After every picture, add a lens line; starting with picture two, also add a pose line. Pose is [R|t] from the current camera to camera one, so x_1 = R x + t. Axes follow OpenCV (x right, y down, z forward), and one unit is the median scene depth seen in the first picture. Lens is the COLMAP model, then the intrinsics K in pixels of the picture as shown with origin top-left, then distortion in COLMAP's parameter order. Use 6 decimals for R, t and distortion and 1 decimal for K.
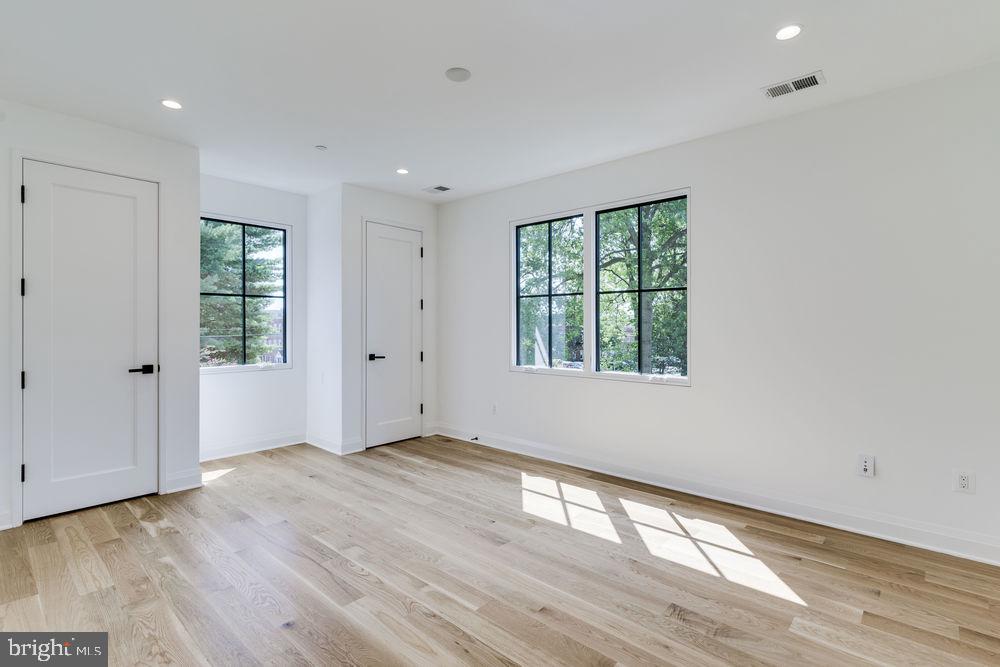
lens RADIAL K [[486.5, 0, 499.0], [0, 486.5, 330.7], [0, 0, 1]] dist [0.005012, 0.002016]
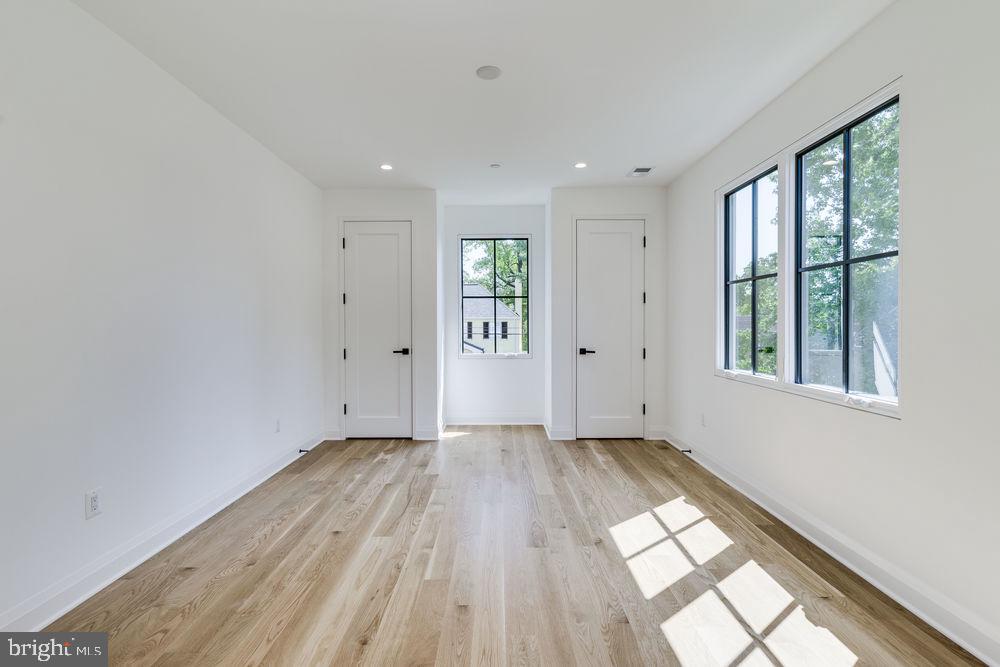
lens RADIAL K [[486.5, 0, 495.7], [0, 486.5, 336.0], [0, 0, 1]] dist [0.005012, 0.002016]
pose [[0.653007, 0.016145, -0.757180, 0.532109], [-0.004486, 0.999838, 0.017450, 0.006324], [0.757339, -0.007999, 0.652973, 0.252938]]
